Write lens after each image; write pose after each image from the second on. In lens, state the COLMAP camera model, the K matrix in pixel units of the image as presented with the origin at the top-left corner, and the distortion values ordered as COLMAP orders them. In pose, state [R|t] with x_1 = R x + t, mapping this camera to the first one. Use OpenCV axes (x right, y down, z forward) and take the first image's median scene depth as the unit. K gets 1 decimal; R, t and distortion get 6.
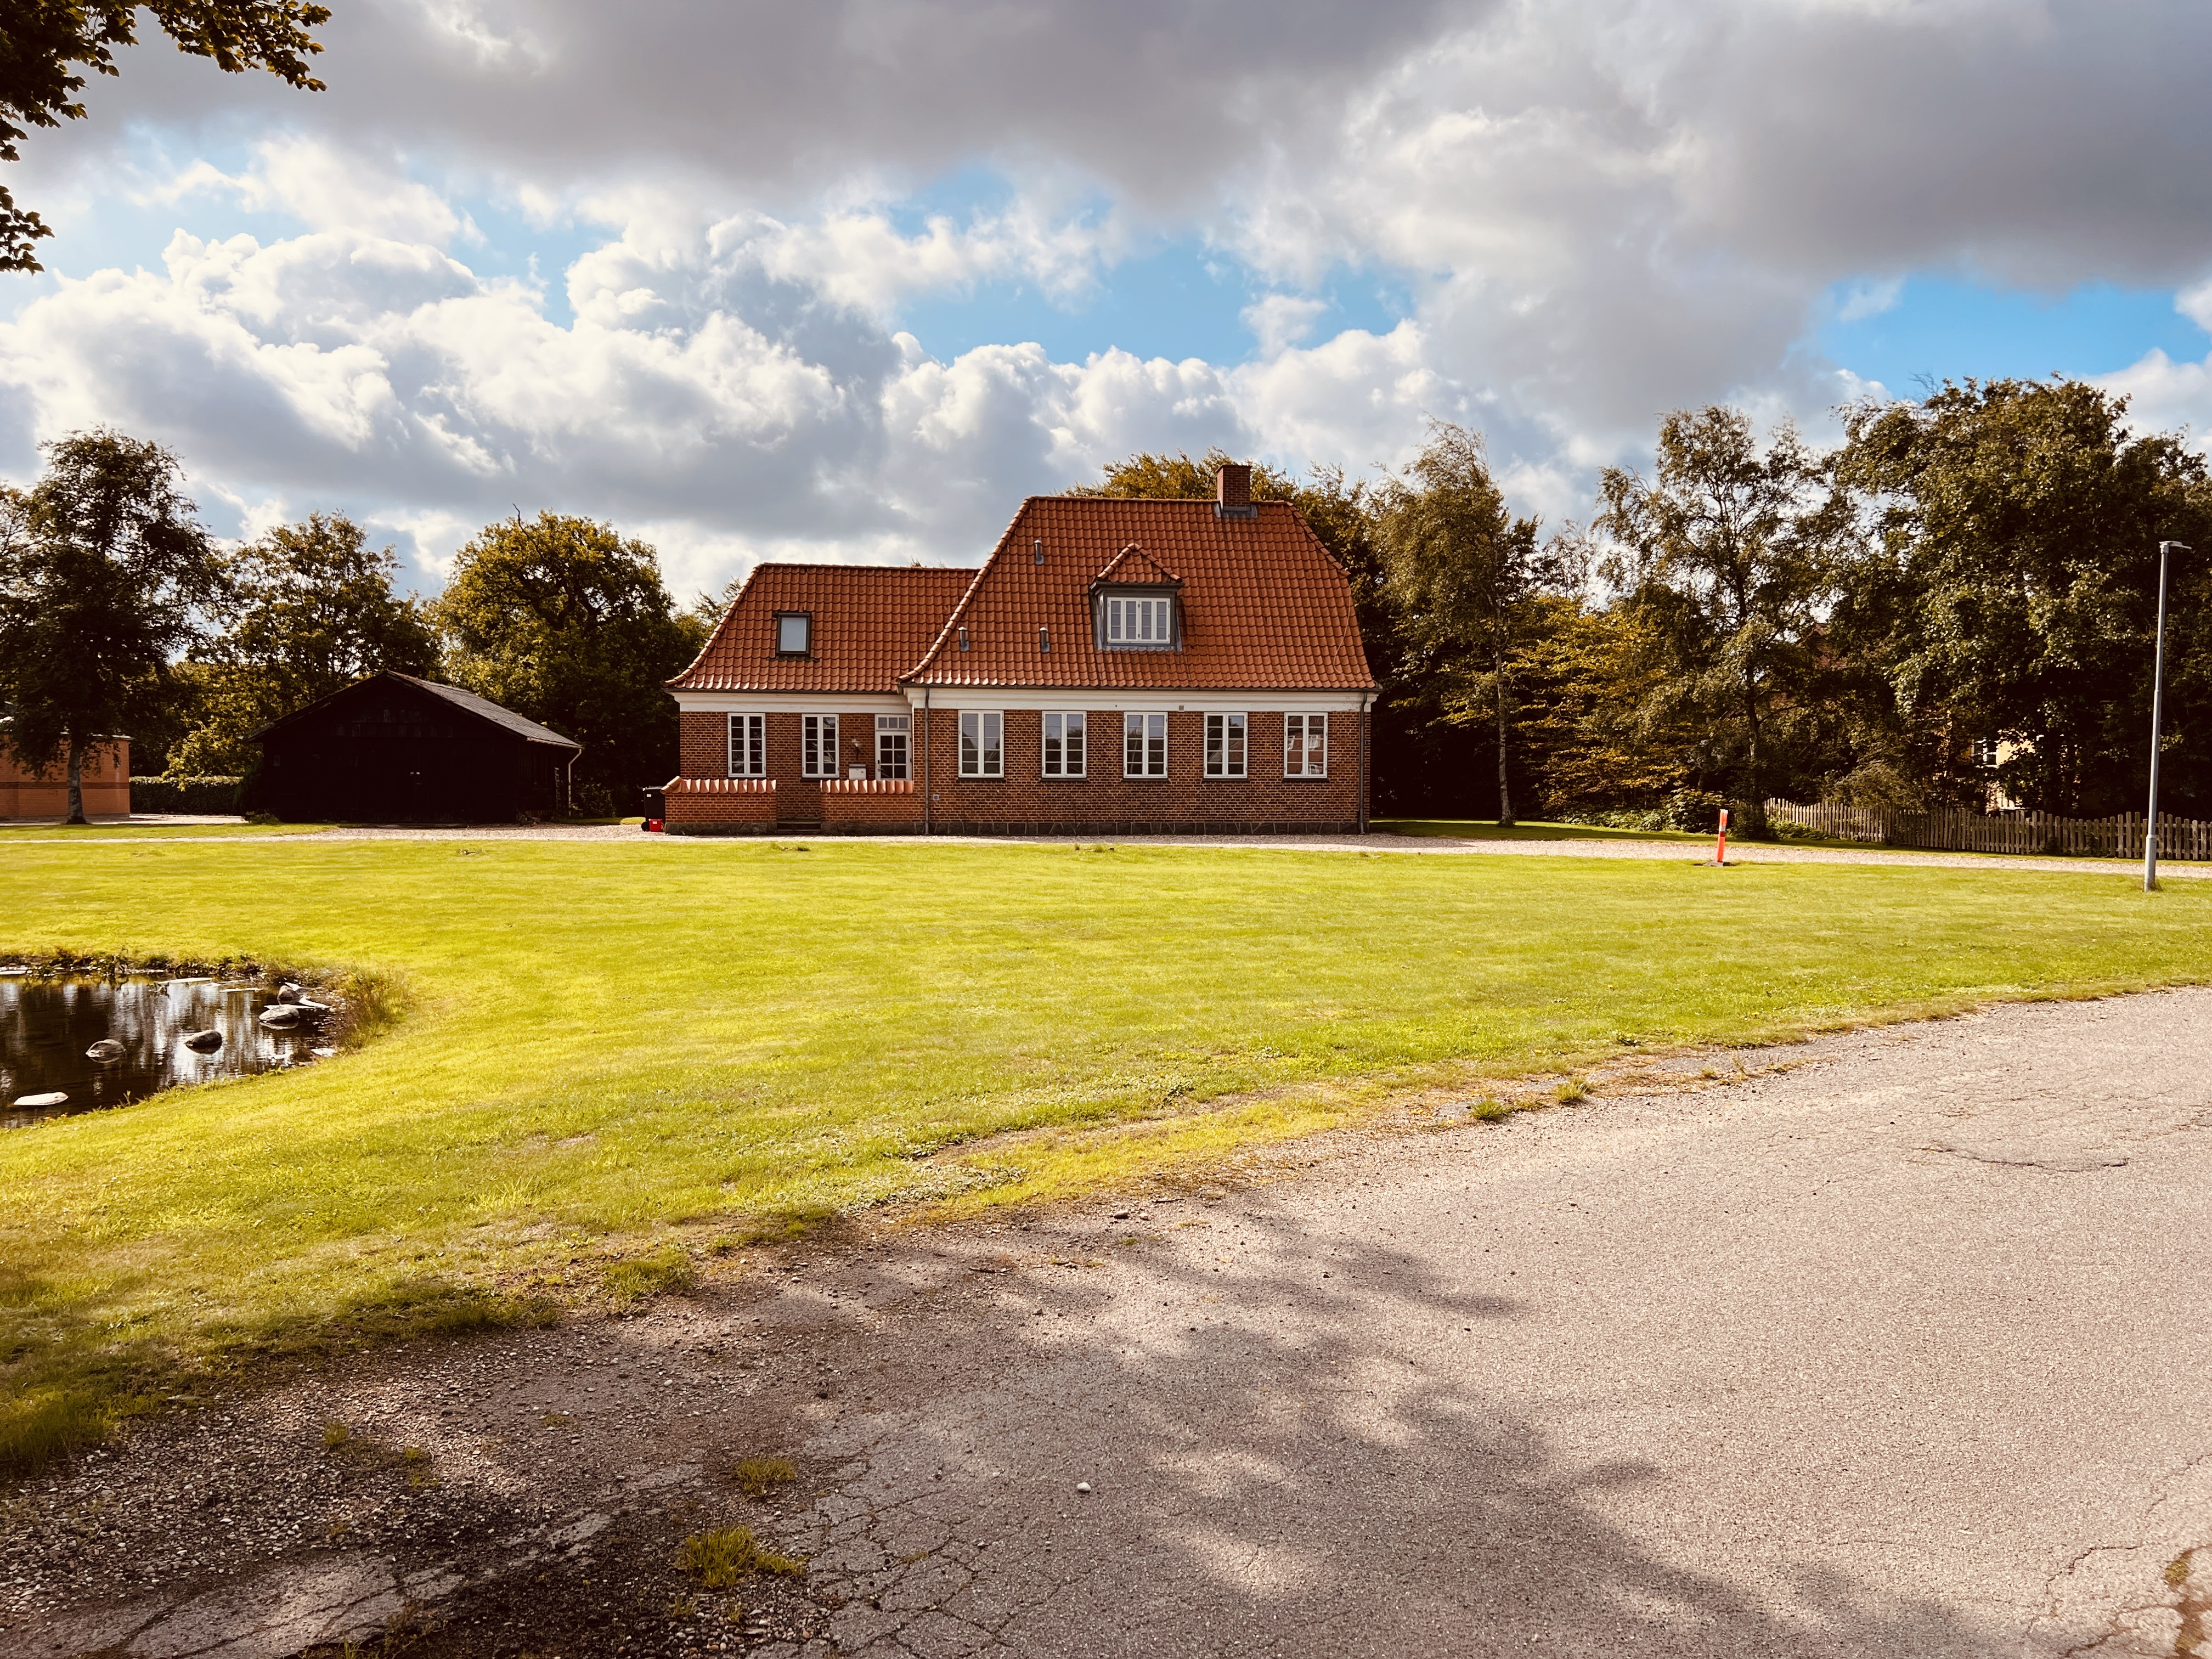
lens RADIAL K [[1693.2, 0, 1113.5], [0, 1693.2, 859.4], [0, 0, 1]] dist [0.125945, -0.004510]
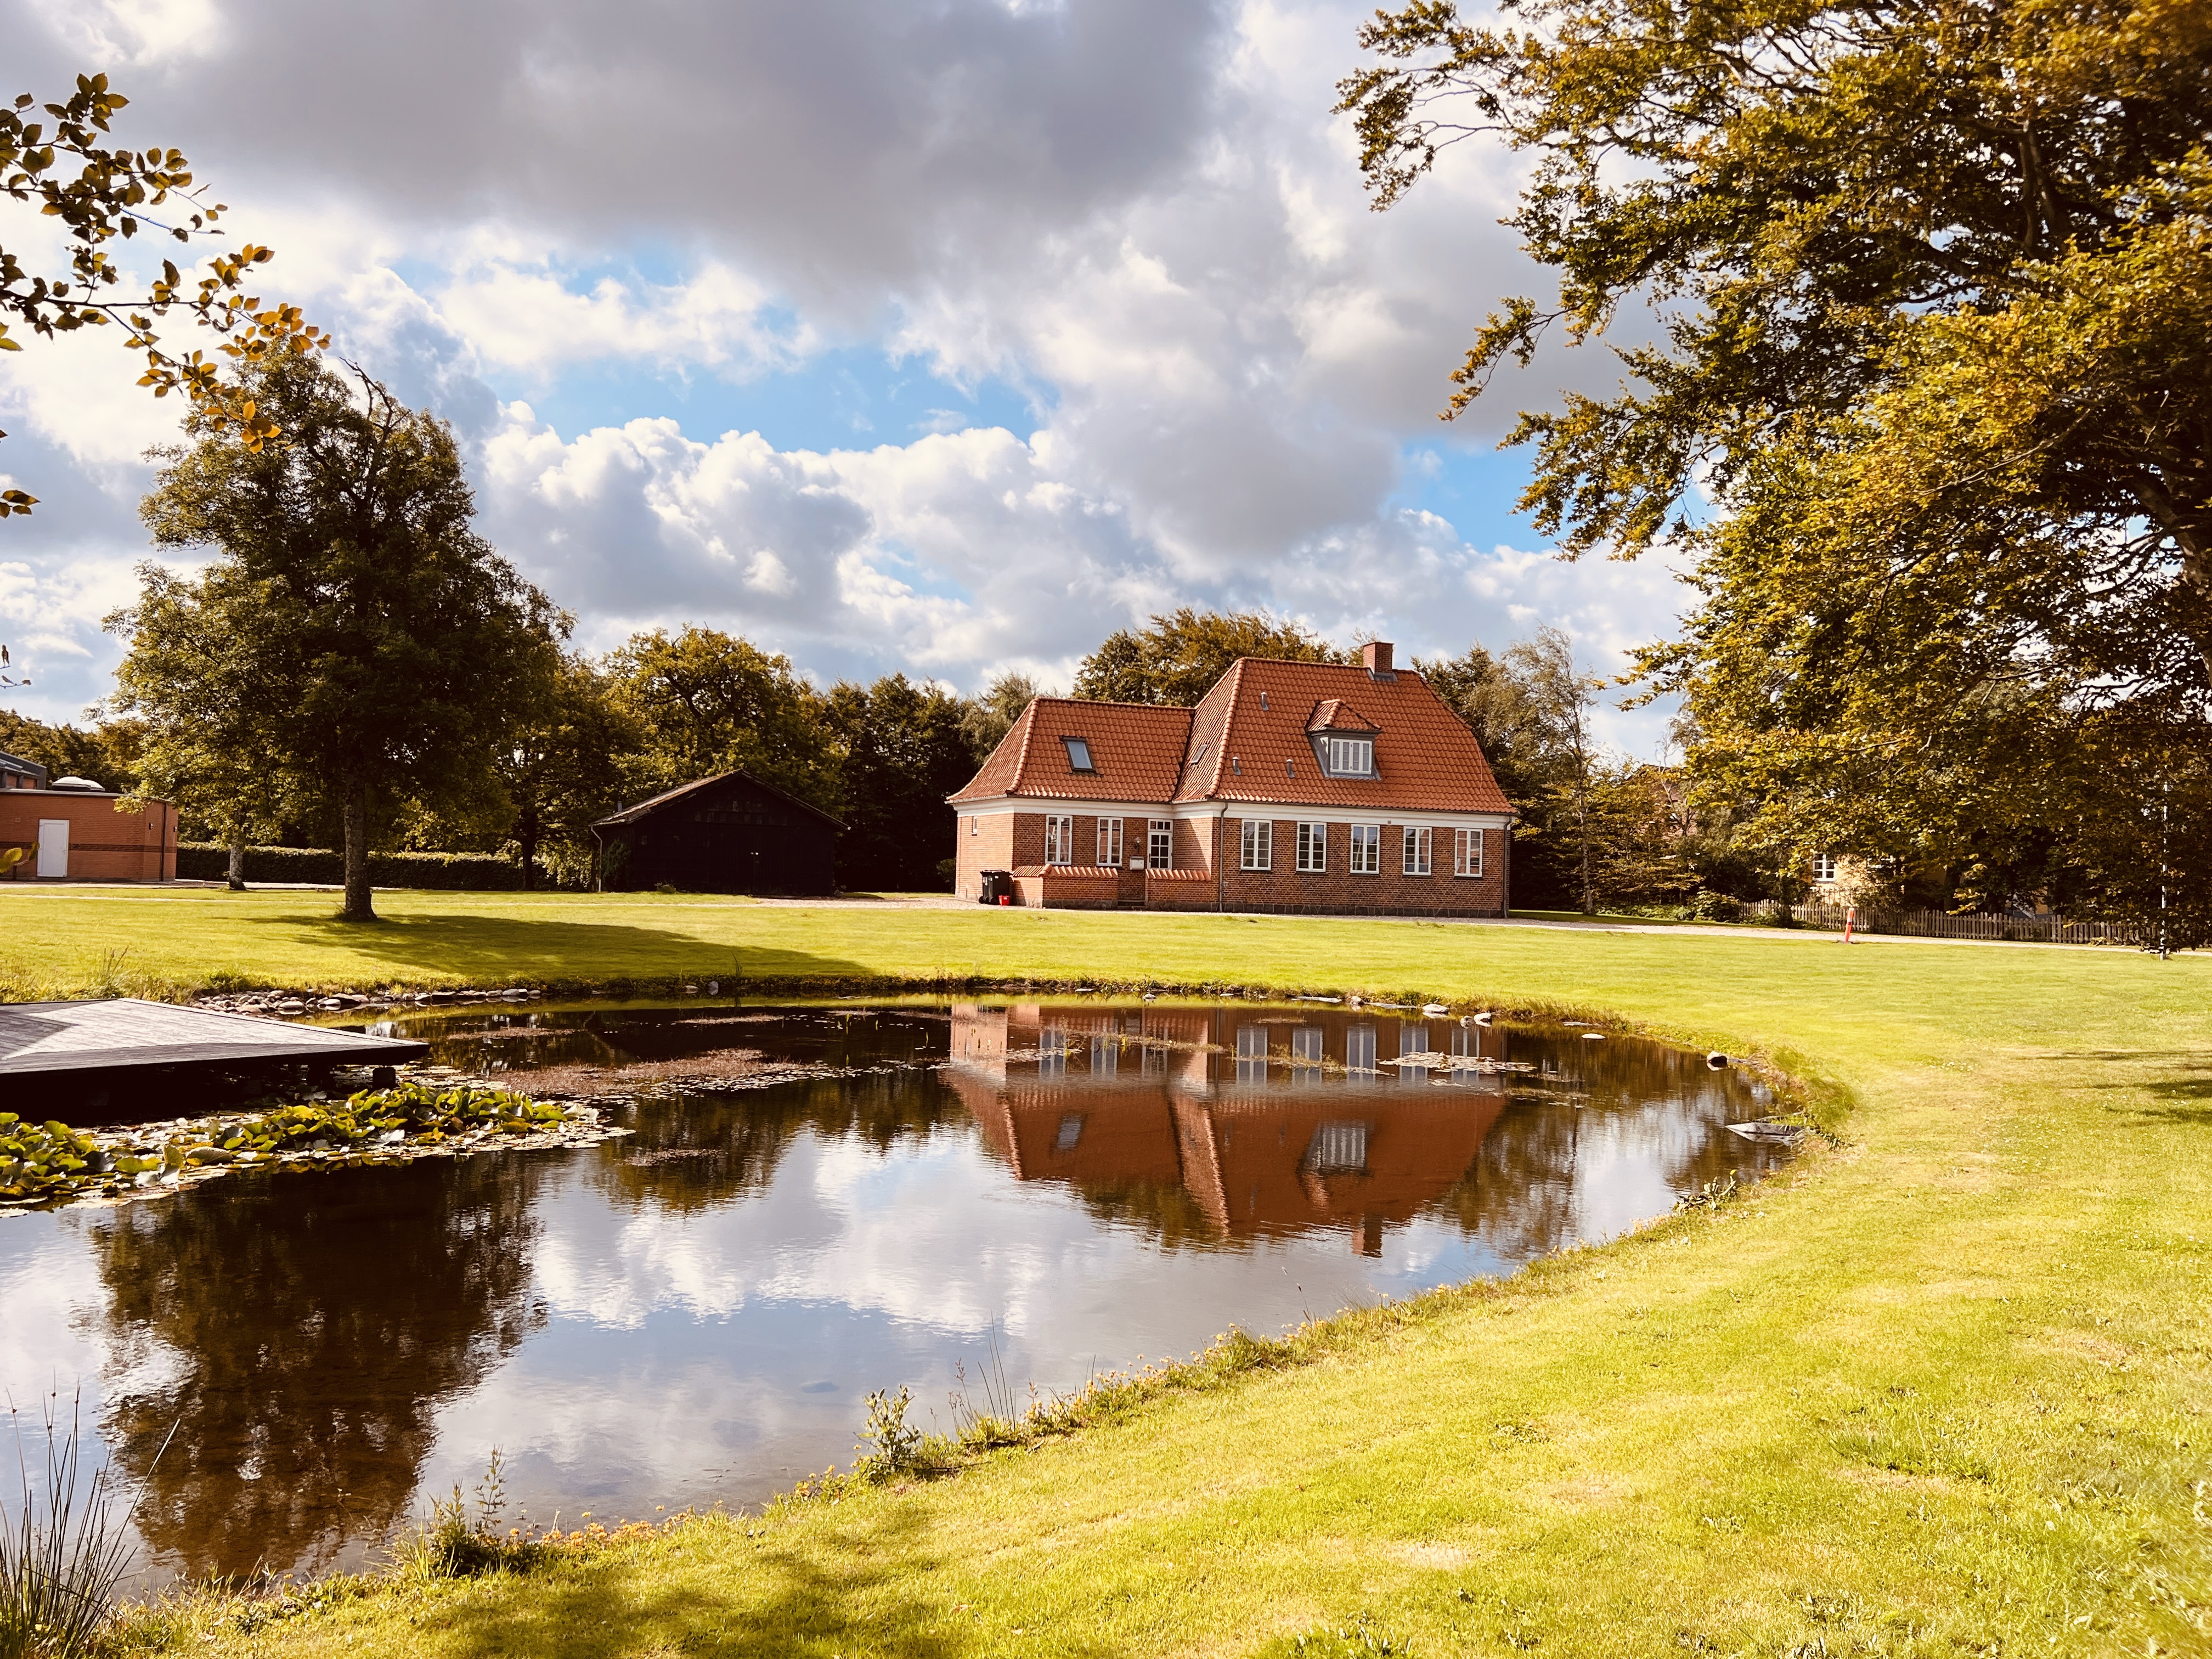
lens RADIAL K [[1693.2, 0, 1116.8], [0, 1693.2, 832.3], [0, 0, 1]] dist [0.125945, -0.004510]
pose [[0.975538, 0.032009, 0.217488, -0.461089], [-0.018095, 0.997678, -0.065666, 0.011735], [-0.219085, 0.060124, 0.973852, -0.274763]]
